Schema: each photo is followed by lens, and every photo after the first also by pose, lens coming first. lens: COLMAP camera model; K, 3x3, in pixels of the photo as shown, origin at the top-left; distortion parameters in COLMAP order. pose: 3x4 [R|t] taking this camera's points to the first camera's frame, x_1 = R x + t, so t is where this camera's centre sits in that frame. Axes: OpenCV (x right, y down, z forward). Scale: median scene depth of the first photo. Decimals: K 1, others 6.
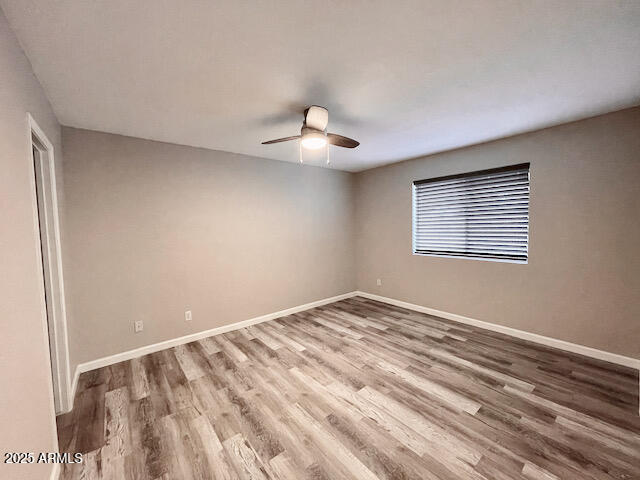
lens RADIAL K [[255.3, 0, 317.2], [0, 255.3, 238.6], [0, 0, 1]] dist [-0.003989, 0.000232]
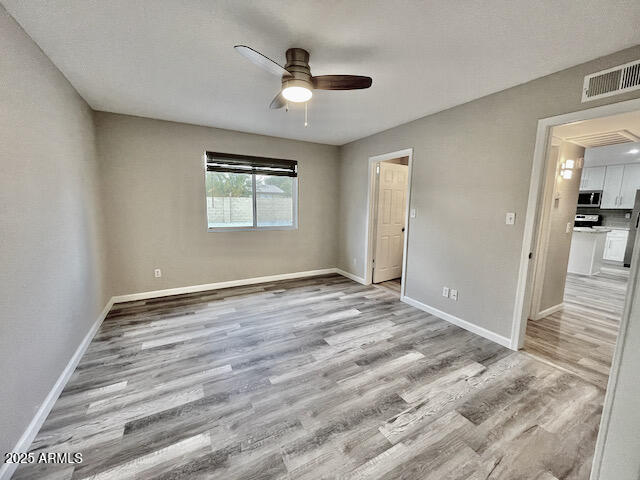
lens RADIAL K [[255.3, 0, 317.7], [0, 255.3, 239.6], [0, 0, 1]] dist [-0.003989, 0.000232]
pose [[0.181374, -0.113498, 0.976843, -0.706656], [0.033410, 0.993455, 0.109225, 0.003140], [-0.982846, 0.012826, 0.183979, 0.644718]]
